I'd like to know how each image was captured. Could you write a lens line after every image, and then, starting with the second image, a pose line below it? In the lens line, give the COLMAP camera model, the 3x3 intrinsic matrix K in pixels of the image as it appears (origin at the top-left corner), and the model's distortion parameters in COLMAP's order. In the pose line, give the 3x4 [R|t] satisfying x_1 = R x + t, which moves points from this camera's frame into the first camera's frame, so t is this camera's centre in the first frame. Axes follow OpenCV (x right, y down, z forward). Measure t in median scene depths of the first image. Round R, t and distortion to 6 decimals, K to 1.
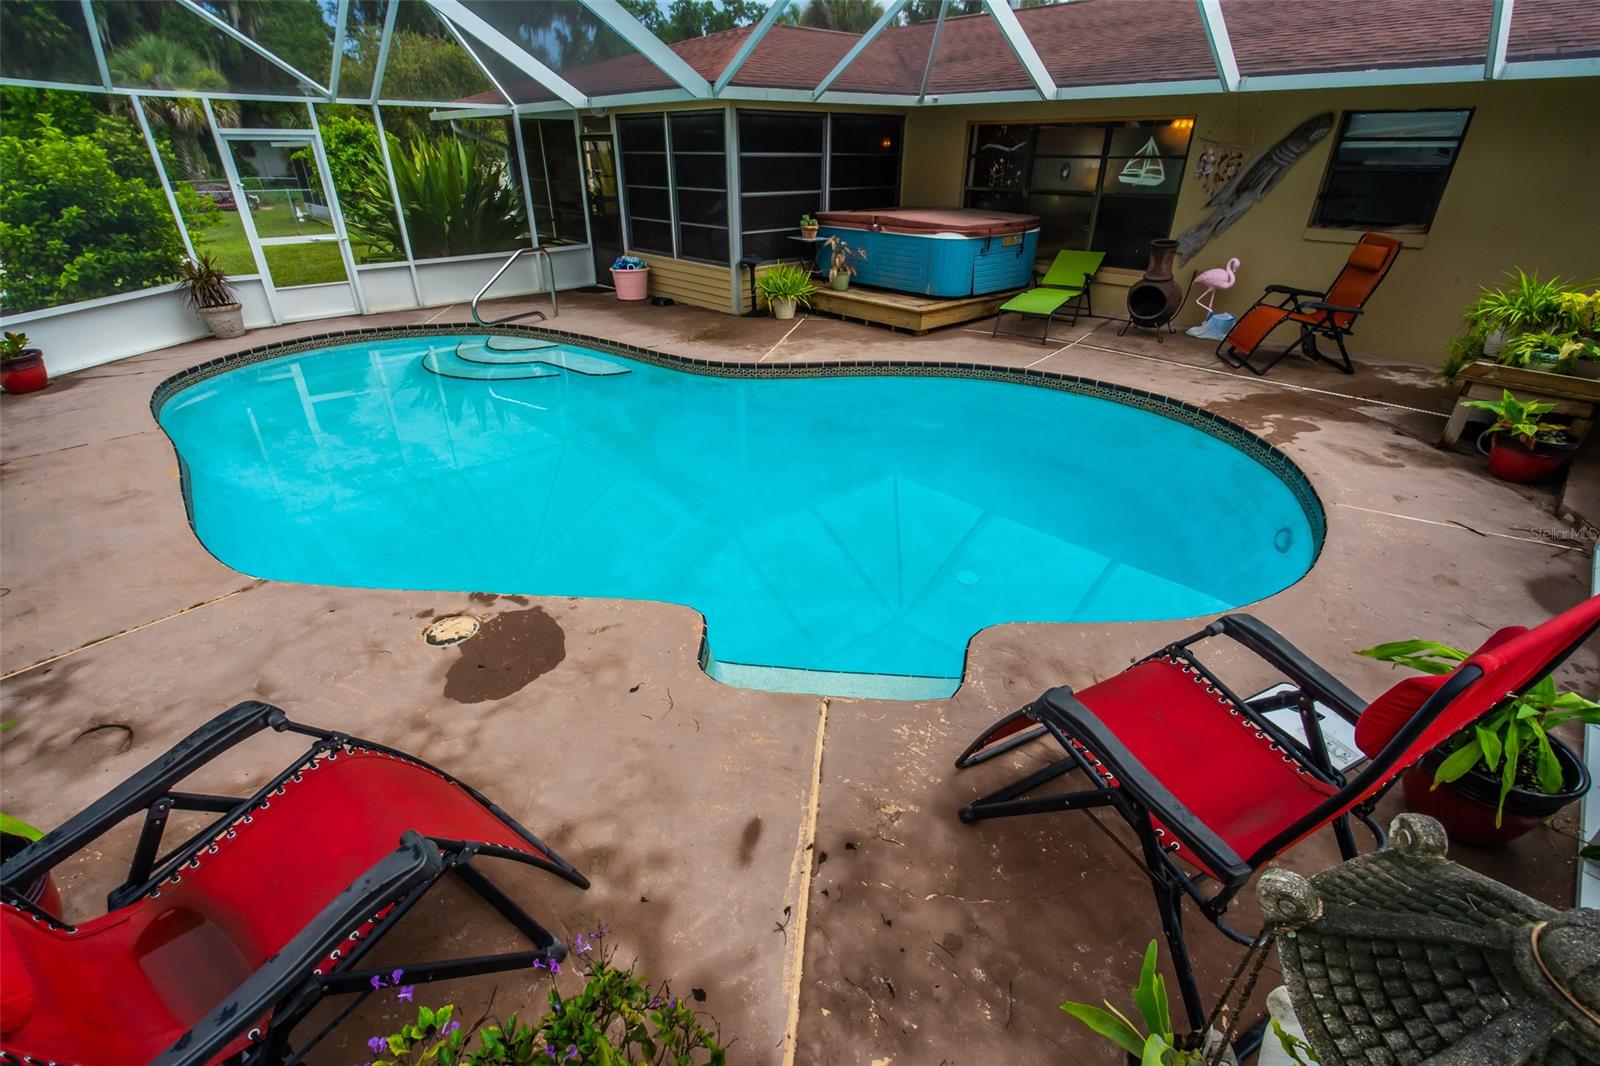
lens RADIAL K [[717.6, 0, 796.5], [0, 717.6, 531.8], [0, 0, 1]] dist [-0.003102, 0.000797]
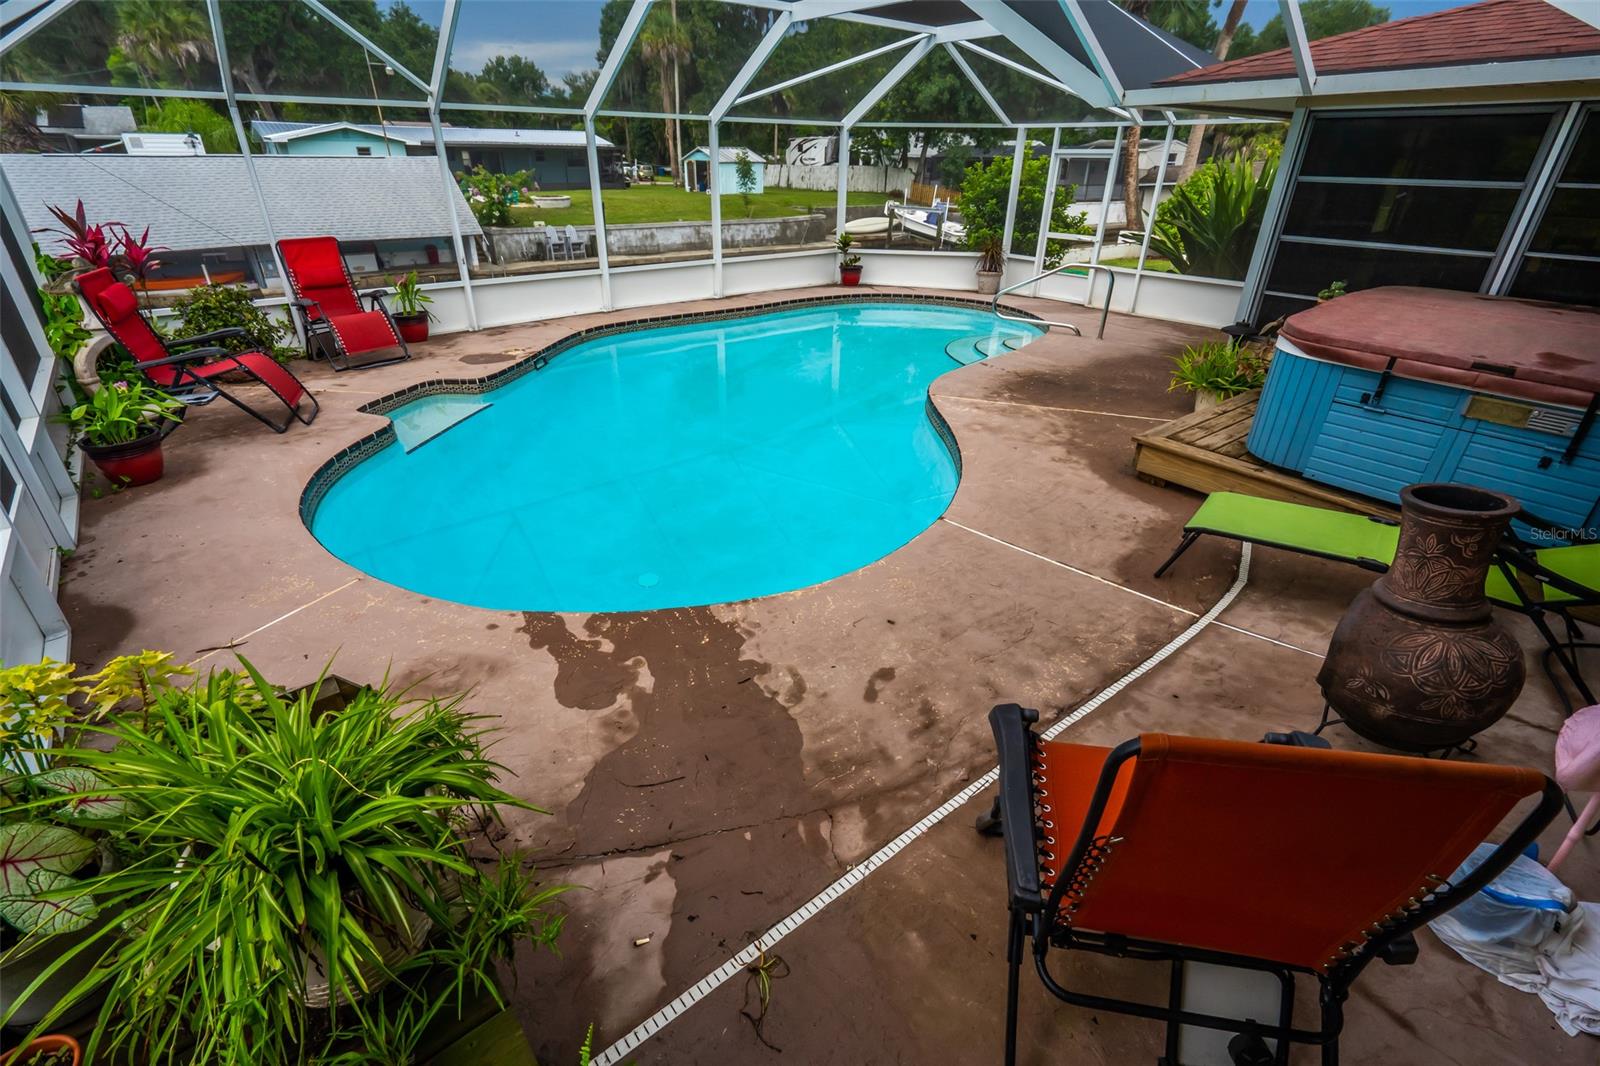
lens RADIAL K [[717.6, 0, 796.5], [0, 717.6, 531.8], [0, 0, 1]] dist [-0.003102, 0.000797]
pose [[-0.078363, 0.458423, -0.885273, 0.932762], [-0.475497, 0.763299, 0.437351, -0.455953], [0.876220, 0.455217, 0.158164, 0.838933]]
